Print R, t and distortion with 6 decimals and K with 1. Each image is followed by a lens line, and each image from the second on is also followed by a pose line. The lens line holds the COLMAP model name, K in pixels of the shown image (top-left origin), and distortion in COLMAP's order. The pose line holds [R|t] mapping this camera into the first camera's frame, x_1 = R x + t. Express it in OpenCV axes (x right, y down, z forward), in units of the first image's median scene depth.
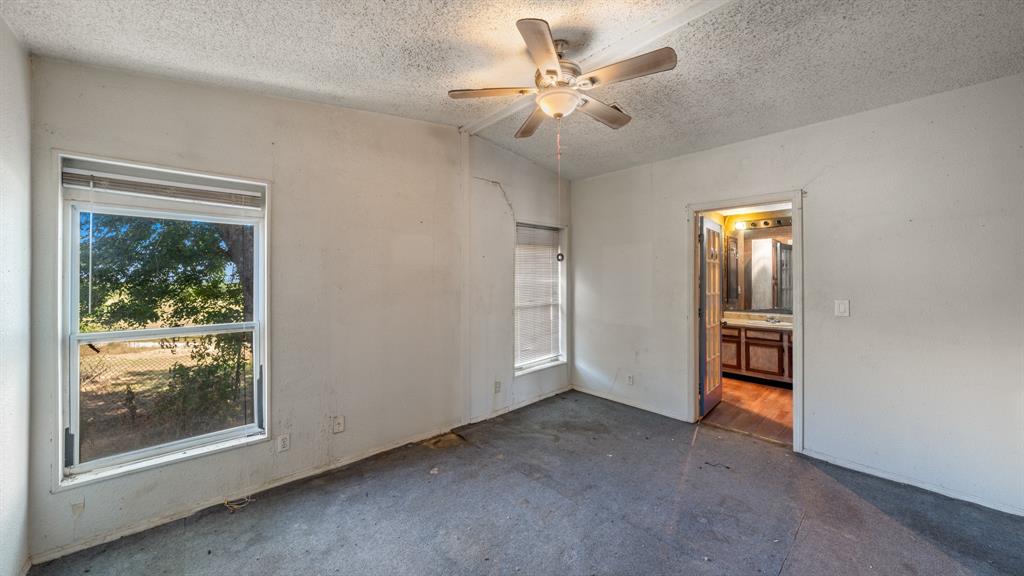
lens RADIAL K [[358.3, 0, 517.4], [0, 358.3, 279.8], [0, 0, 1]] dist [0.000814, 0.000306]
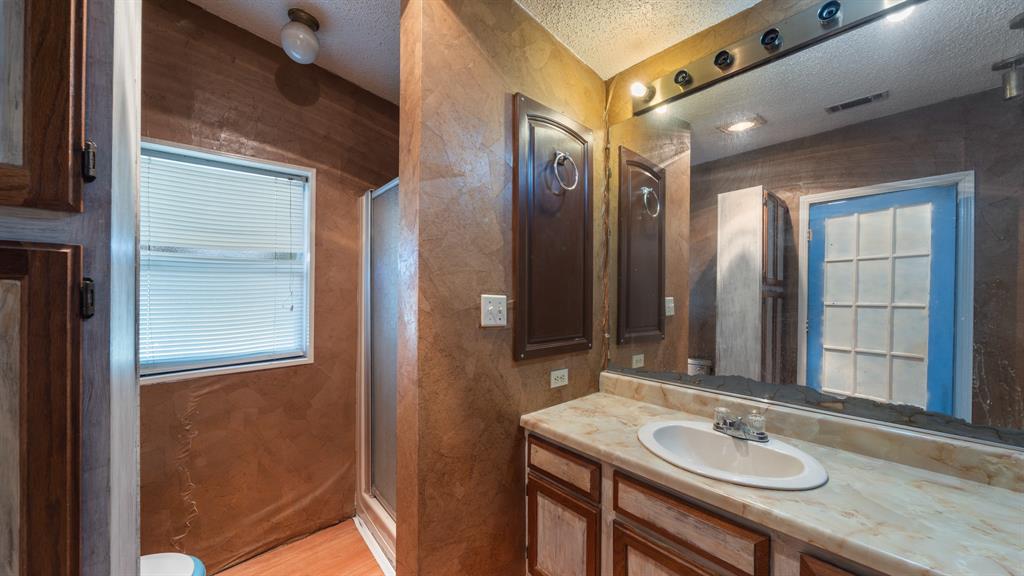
lens RADIAL K [[358.3, 0, 506.5], [0, 358.3, 295.1], [0, 0, 1]] dist [0.000814, 0.000306]
pose [[0.999305, 0.012972, -0.034954, 0.555771], [-0.012769, 0.999900, 0.006027, 0.019616], [0.035029, -0.005576, 0.999371, 0.741214]]
